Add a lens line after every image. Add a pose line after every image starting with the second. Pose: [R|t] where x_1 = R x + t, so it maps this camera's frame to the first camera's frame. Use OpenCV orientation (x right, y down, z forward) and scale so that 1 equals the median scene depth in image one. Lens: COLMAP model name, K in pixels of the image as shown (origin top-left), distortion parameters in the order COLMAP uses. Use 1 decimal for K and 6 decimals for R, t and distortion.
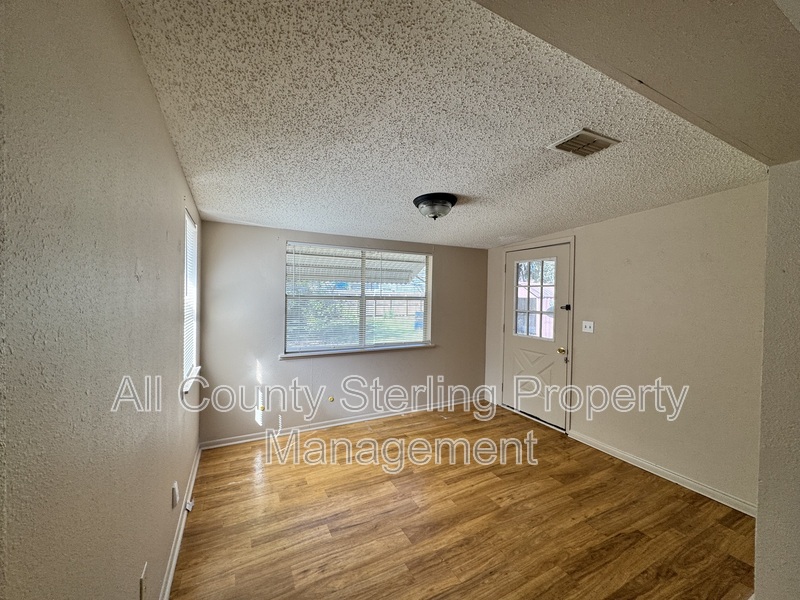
lens RADIAL K [[318.8, 0, 400.6], [0, 318.8, 300.5], [0, 0, 1]] dist [-0.001444, 0.000083]
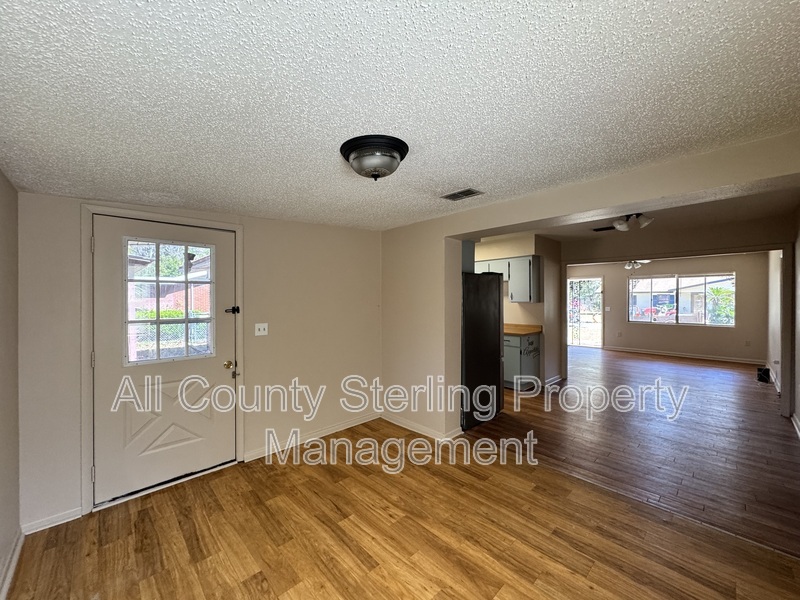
lens RADIAL K [[318.8, 0, 400.6], [0, 318.8, 300.5], [0, 0, 1]] dist [-0.001444, 0.000083]
pose [[-0.277539, -0.022282, 0.960456, -0.548470], [0.016602, 0.999470, 0.027984, -0.026939], [-0.960571, 0.023712, -0.277022, 1.170119]]
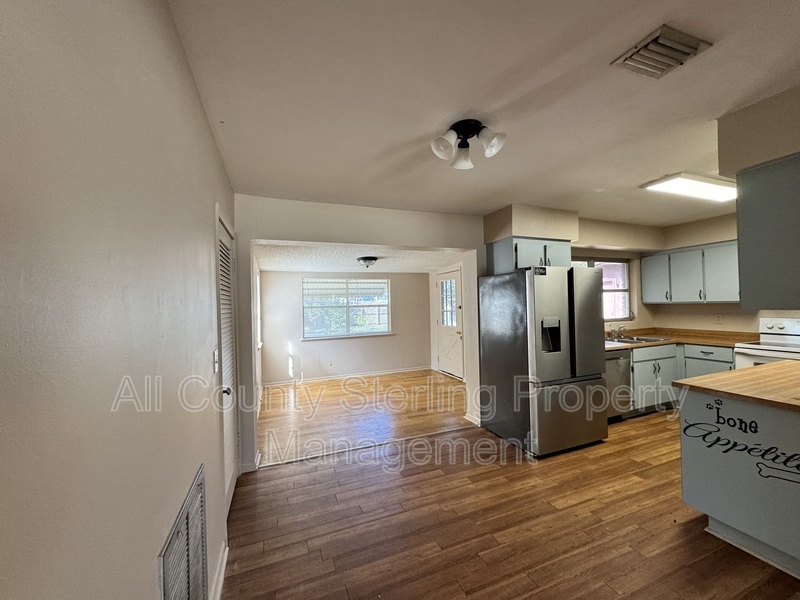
lens RADIAL K [[318.8, 0, 400.6], [0, 318.8, 300.5], [0, 0, 1]] dist [-0.001444, 0.000083]
pose [[0.994426, -0.039925, -0.097590, 0.535163], [0.037349, 0.998908, -0.028083, 0.030513], [0.098604, 0.024282, 0.994830, -1.090235]]
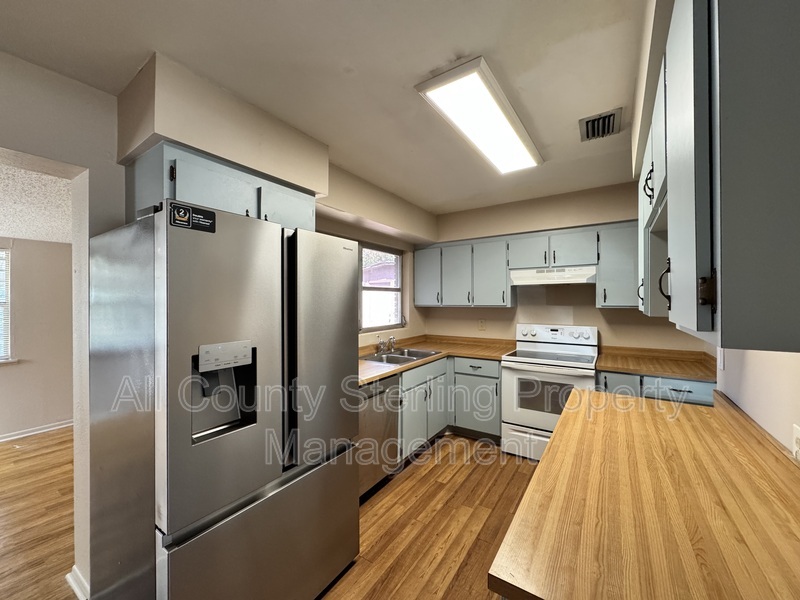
lens RADIAL K [[318.8, 0, 400.6], [0, 318.8, 300.5], [0, 0, 1]] dist [-0.001444, 0.000083]
pose [[0.873155, -0.019383, 0.487057, 0.988976], [0.025703, 0.999650, -0.006296, 0.028181], [-0.486764, 0.018016, 0.873347, -0.347483]]
